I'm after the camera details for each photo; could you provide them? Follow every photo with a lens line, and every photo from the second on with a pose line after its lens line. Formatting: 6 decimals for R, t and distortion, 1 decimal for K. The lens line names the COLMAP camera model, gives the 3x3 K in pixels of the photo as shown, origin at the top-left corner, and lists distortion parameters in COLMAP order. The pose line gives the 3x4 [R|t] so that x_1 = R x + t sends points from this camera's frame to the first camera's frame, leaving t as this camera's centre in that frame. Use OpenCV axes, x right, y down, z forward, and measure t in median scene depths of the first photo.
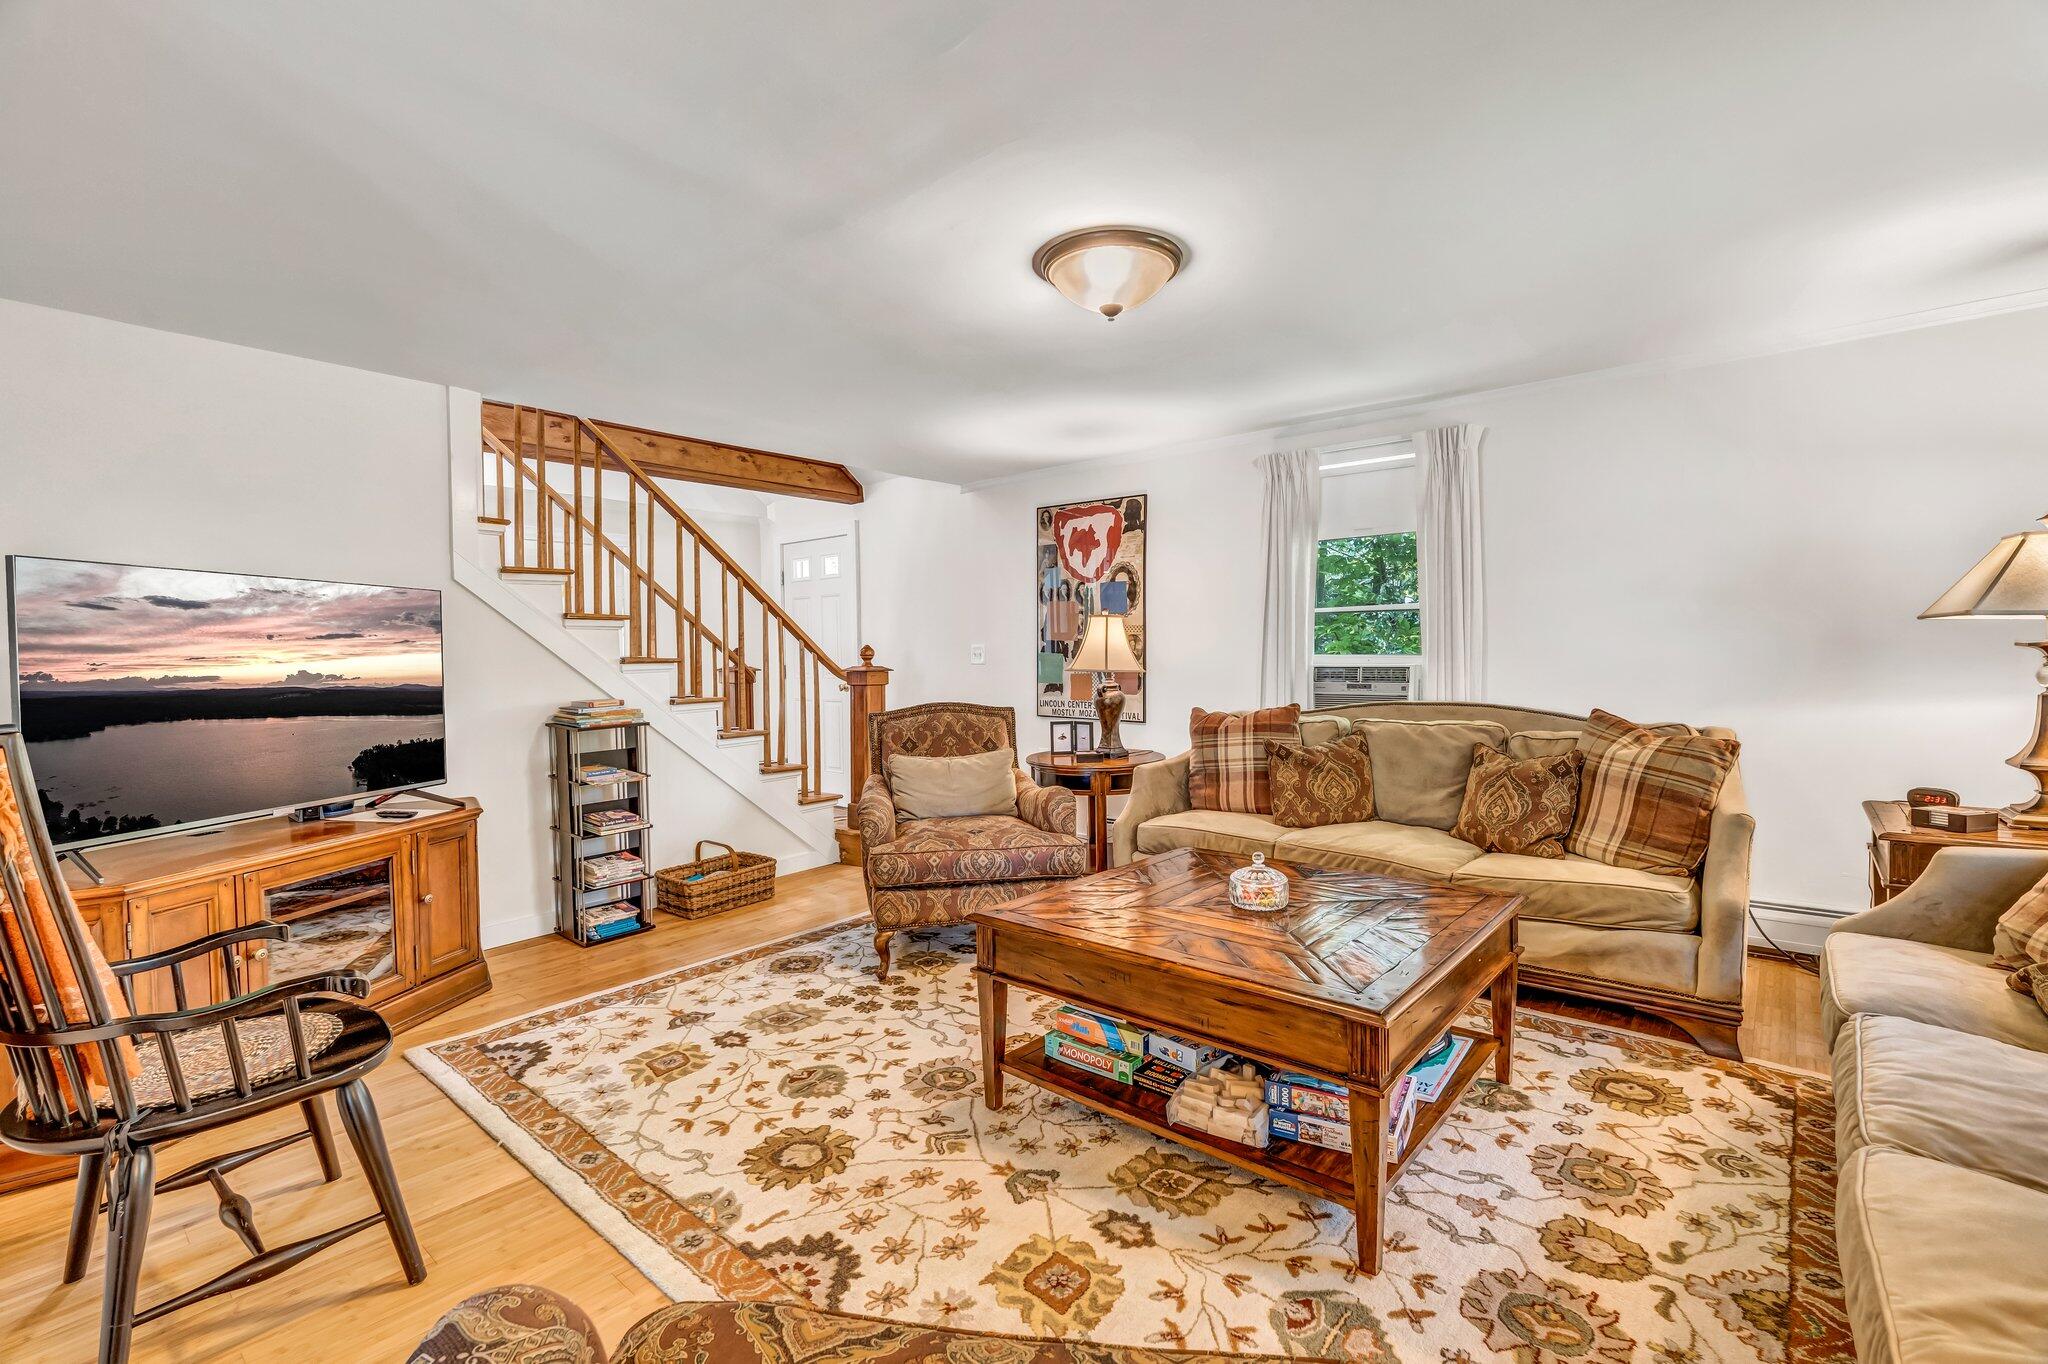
lens RADIAL K [[910.1, 0, 1034.0], [0, 910.1, 666.3], [0, 0, 1]] dist [-0.002018, 0.000254]
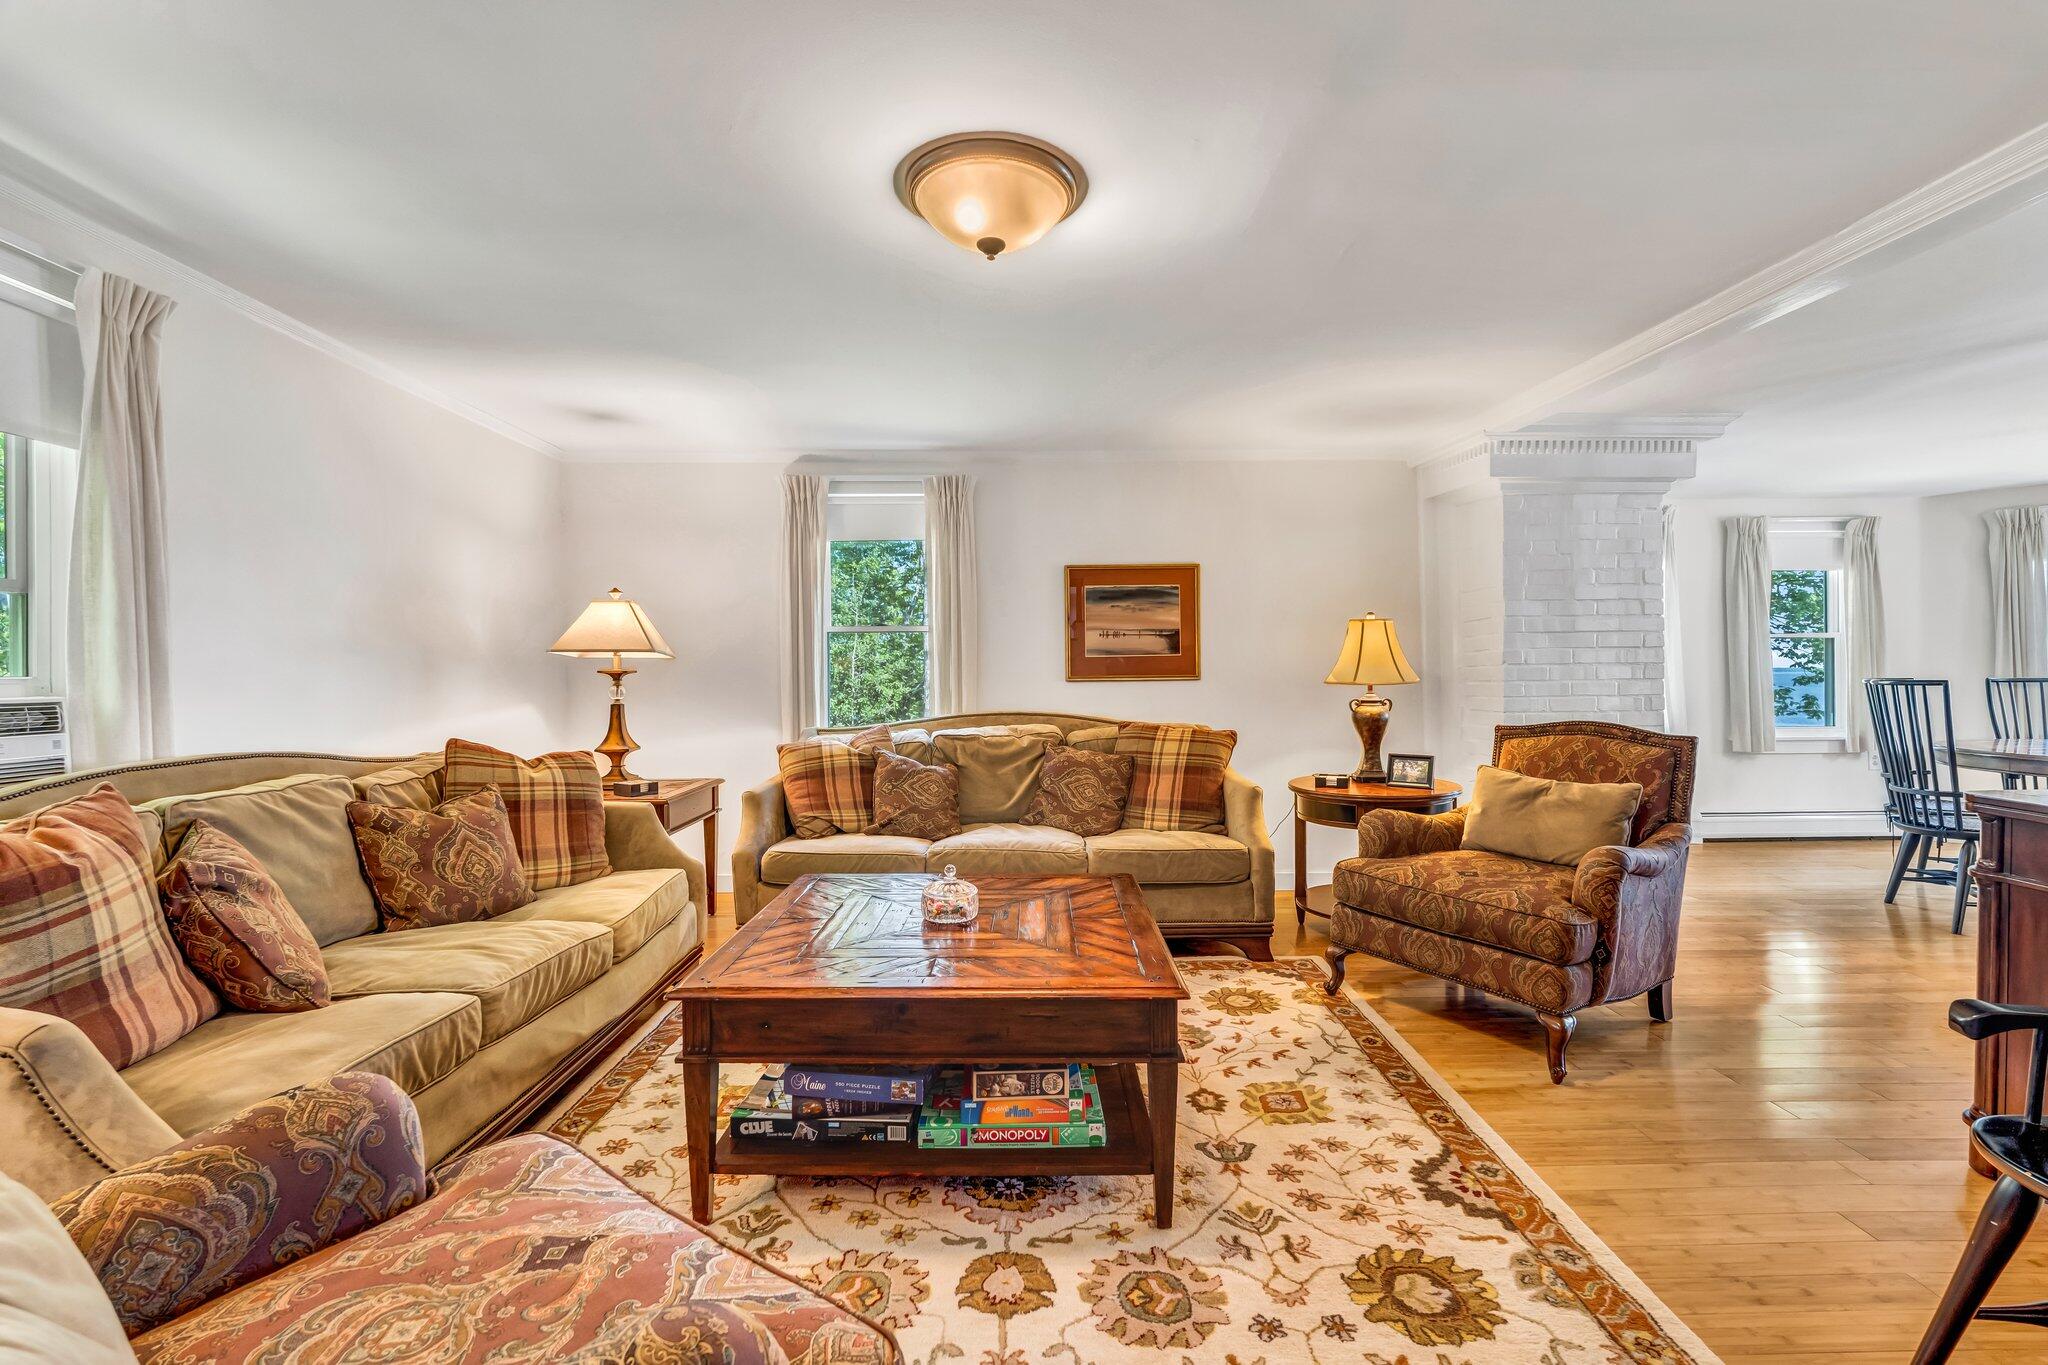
lens RADIAL K [[910.1, 0, 1034.0], [0, 910.1, 666.8], [0, 0, 1]] dist [-0.002018, 0.000254]
pose [[-0.653491, 0.021968, 0.756616, -0.685519], [0.024010, 0.999677, -0.008287, -0.003092], [-0.756554, 0.012751, -0.653807, 1.874686]]
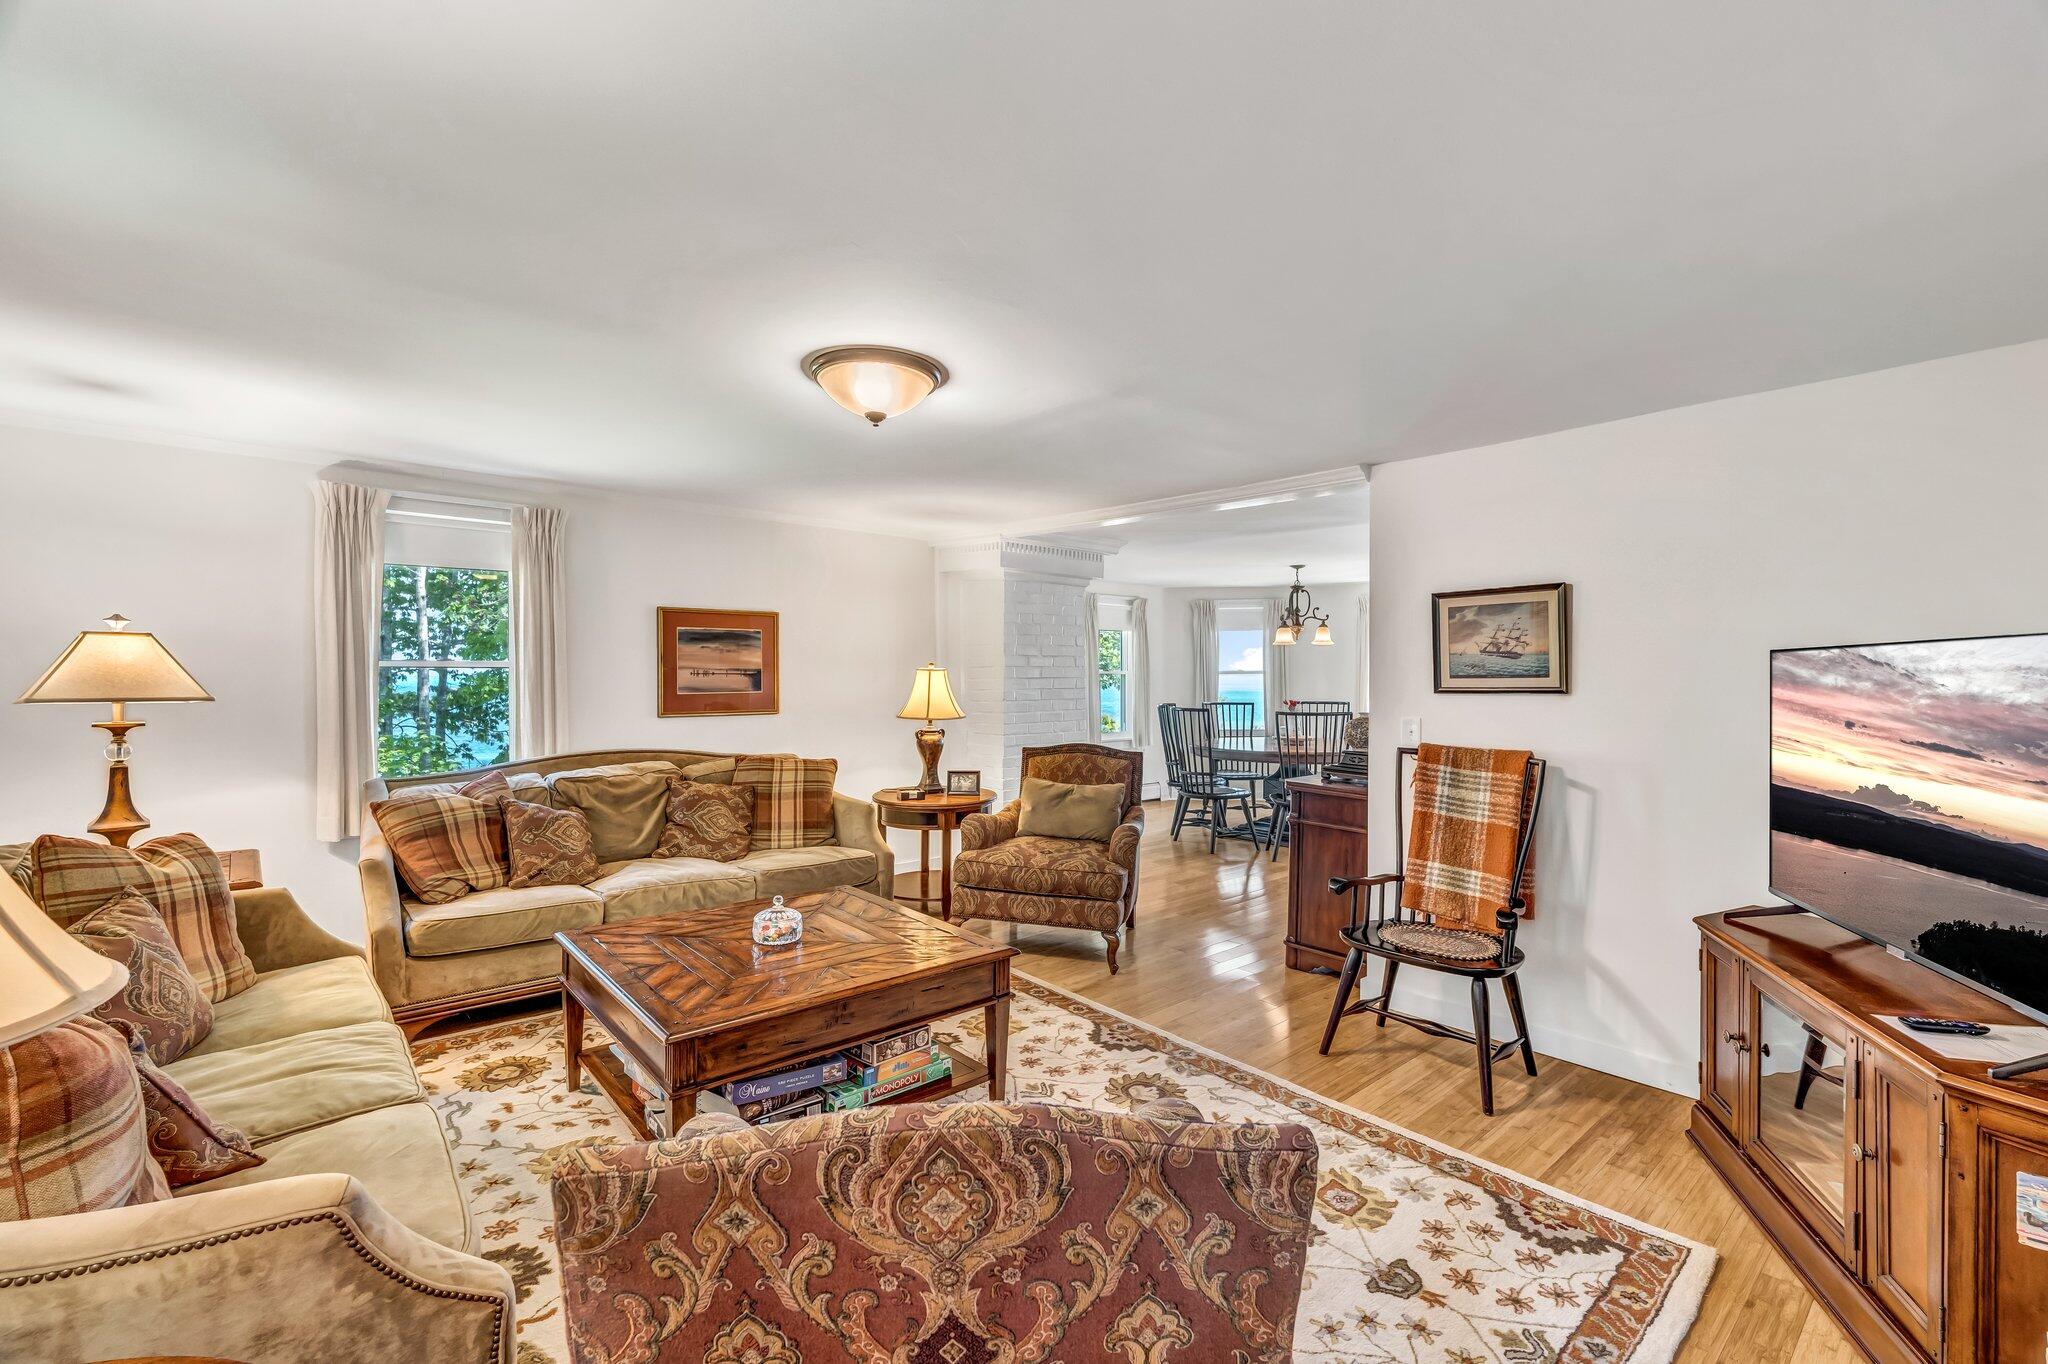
lens RADIAL K [[883.4, 0, 1033.3], [0, 883.4, 658.4], [0, 0, 1]] dist [-0.003162, 0.000201]
pose [[-0.989719, 0.010459, 0.142645, -0.306313], [0.009432, 0.999925, -0.007875, -0.114797], [-0.142717, -0.006448, -0.989743, 2.501303]]
